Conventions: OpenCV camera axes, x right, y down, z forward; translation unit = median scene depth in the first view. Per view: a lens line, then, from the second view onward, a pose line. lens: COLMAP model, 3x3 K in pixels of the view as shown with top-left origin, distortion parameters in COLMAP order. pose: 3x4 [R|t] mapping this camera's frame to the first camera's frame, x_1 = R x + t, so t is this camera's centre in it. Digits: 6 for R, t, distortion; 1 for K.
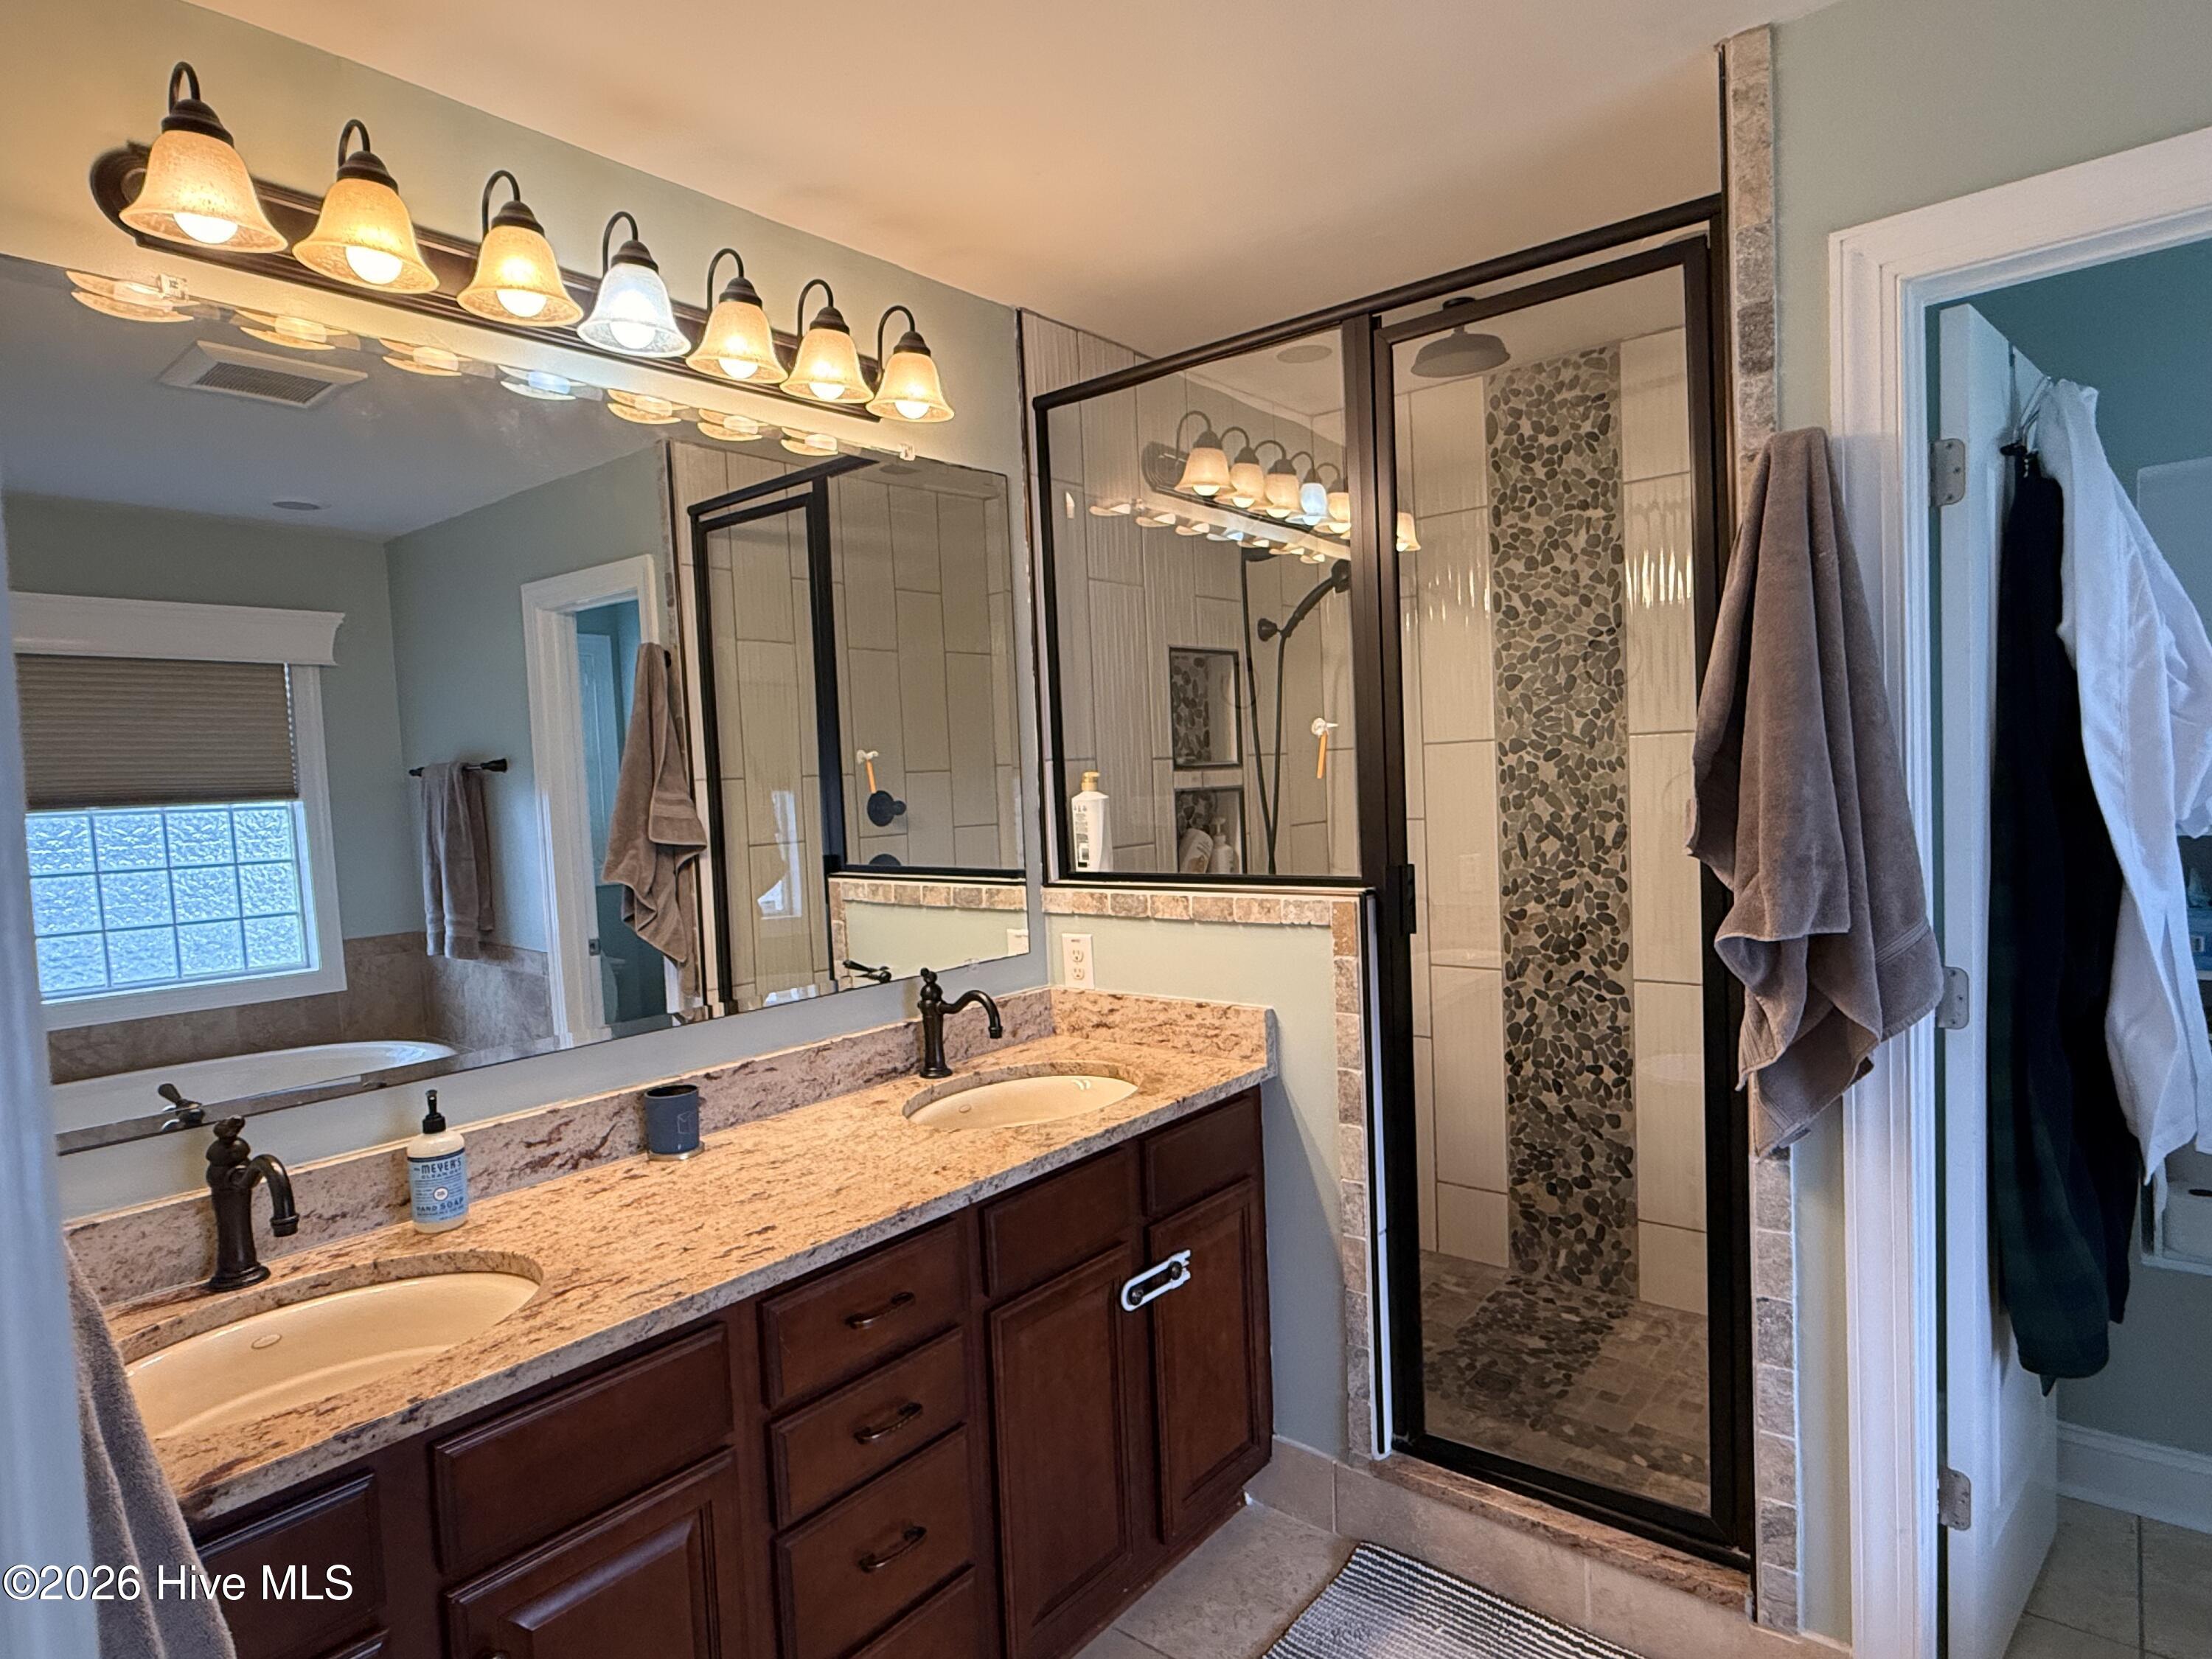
lens RADIAL K [[1234.3, 0, 1102.0], [0, 1234.3, 841.8], [0, 0, 1]] dist [0.000714, 0.001142]
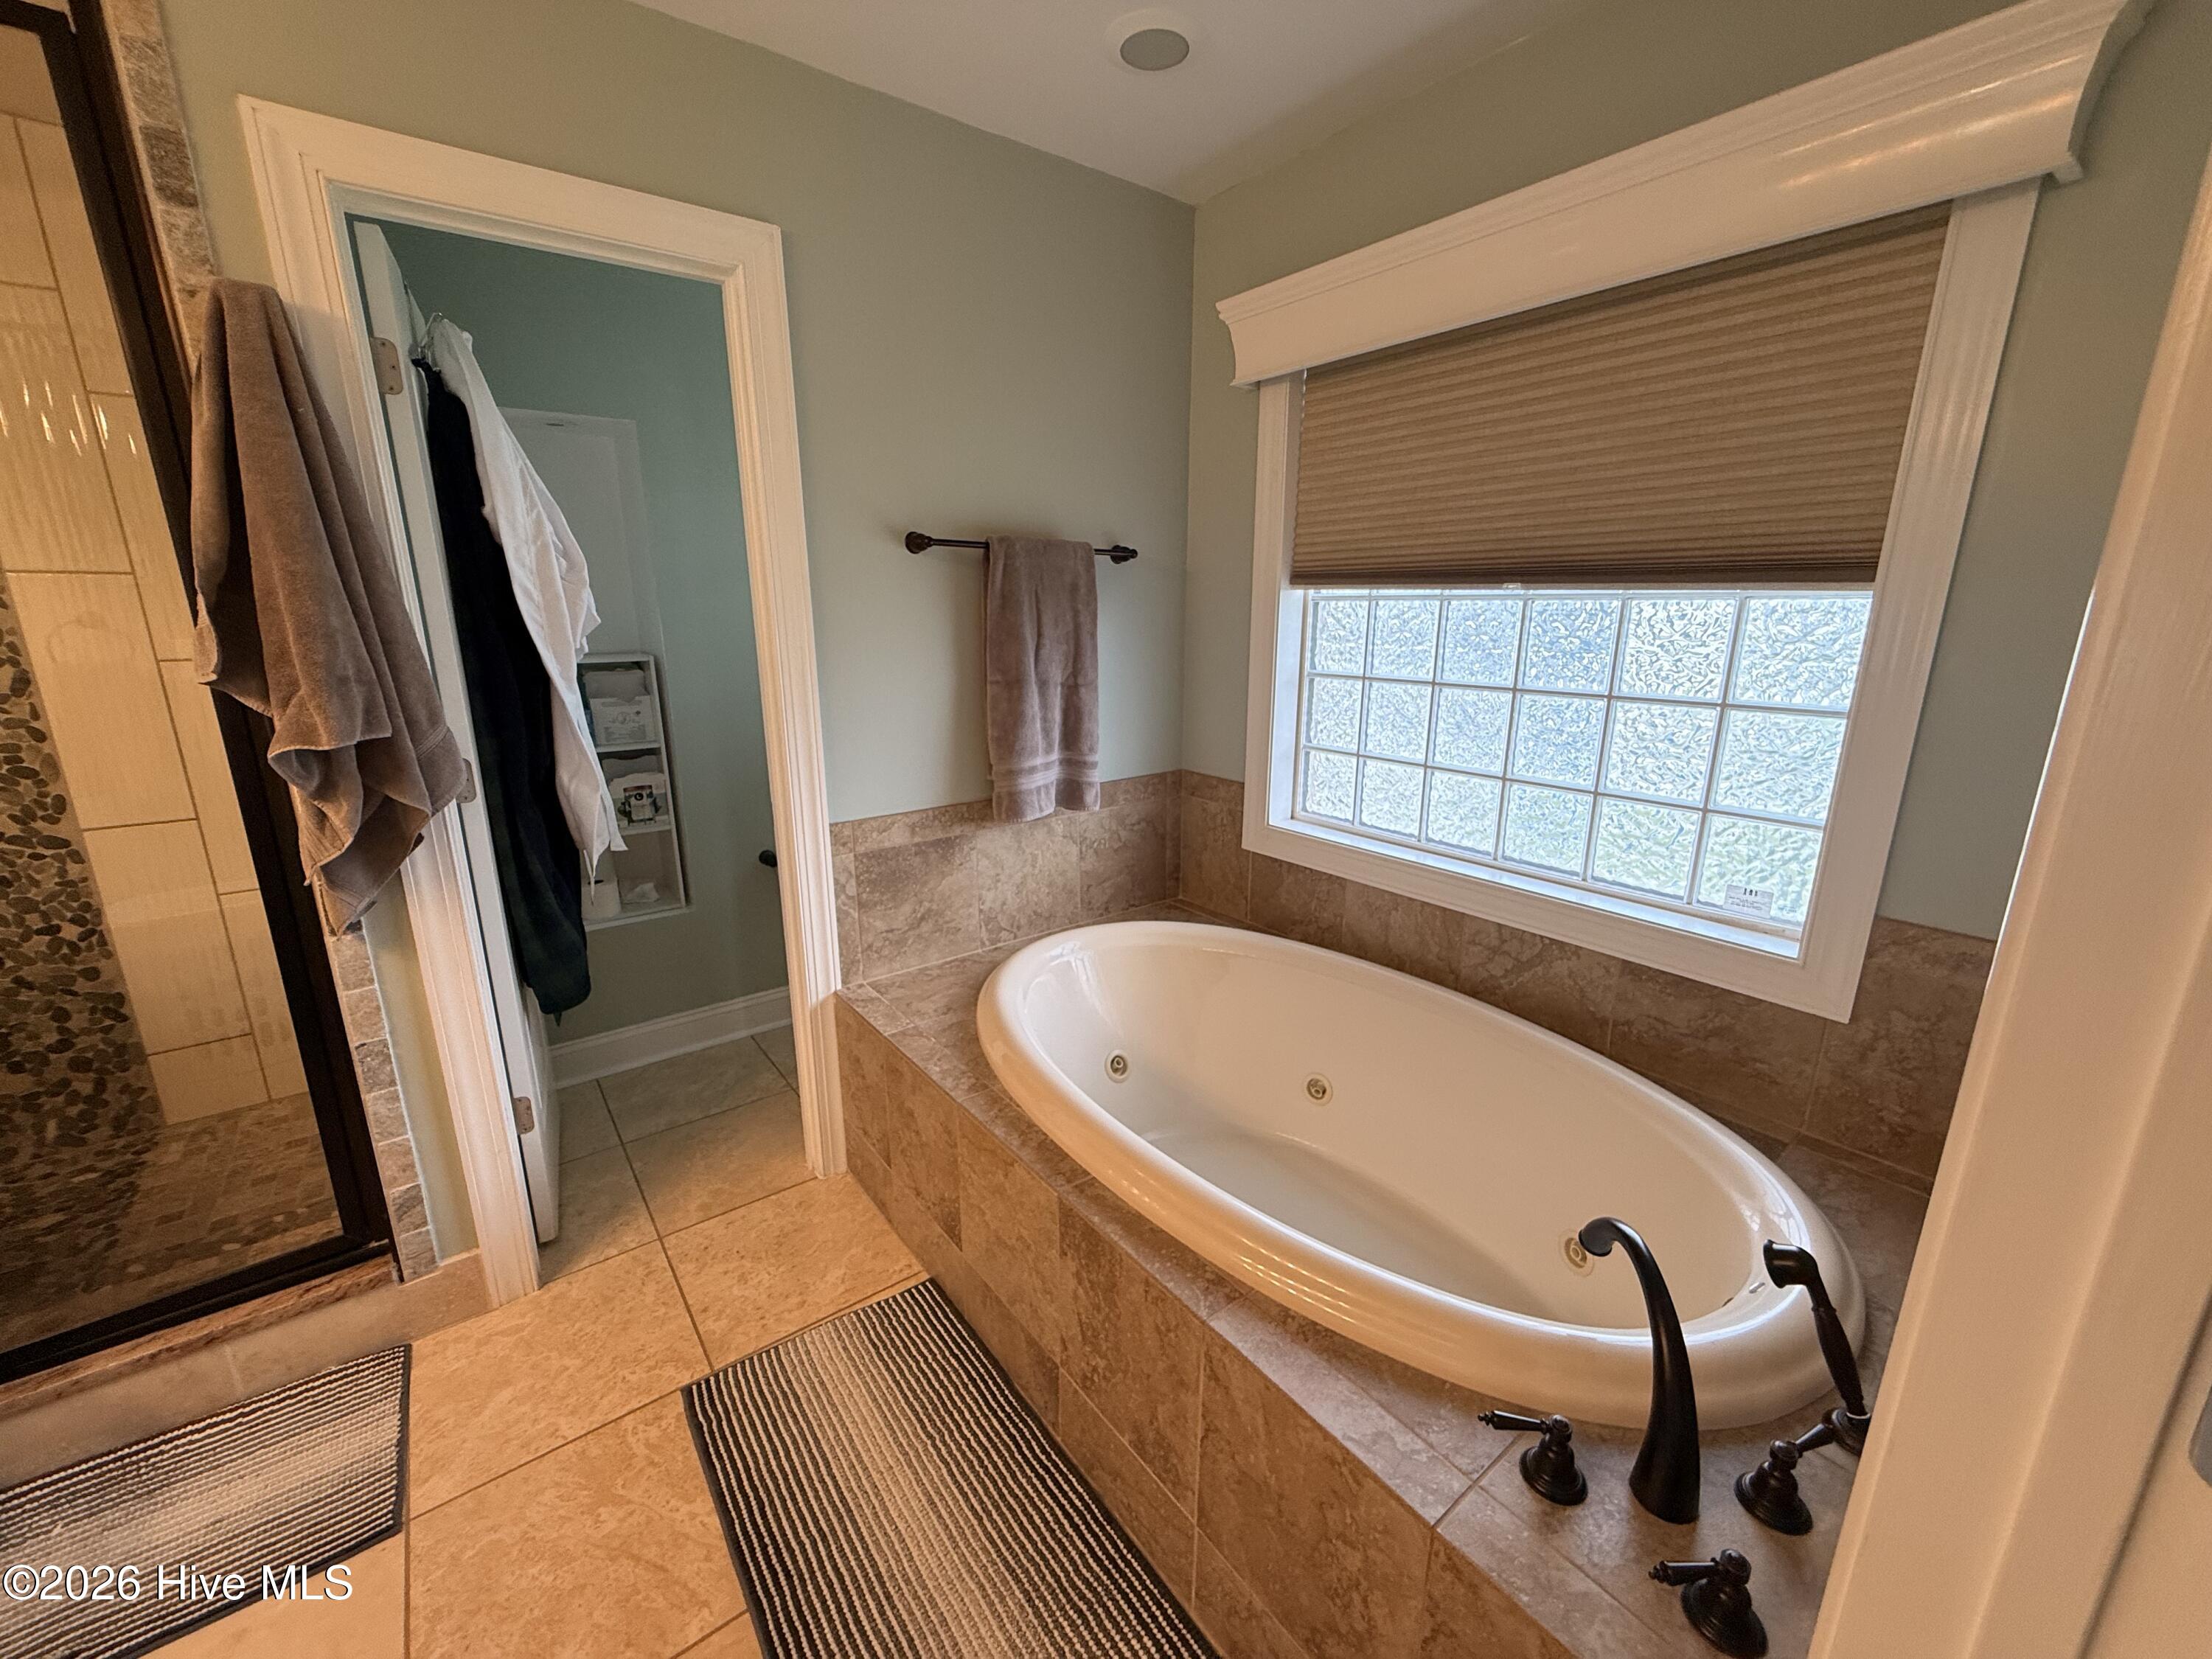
lens RADIAL K [[877.7, 0, 1106.0], [0, 877.7, 829.5], [0, 0, 1]] dist [0.000405, 0.000494]
pose [[0.225437, -0.196649, 0.954205, -0.090618], [0.045451, 0.980474, 0.191324, 0.024091], [-0.973197, 0.000238, 0.229973, 0.071582]]
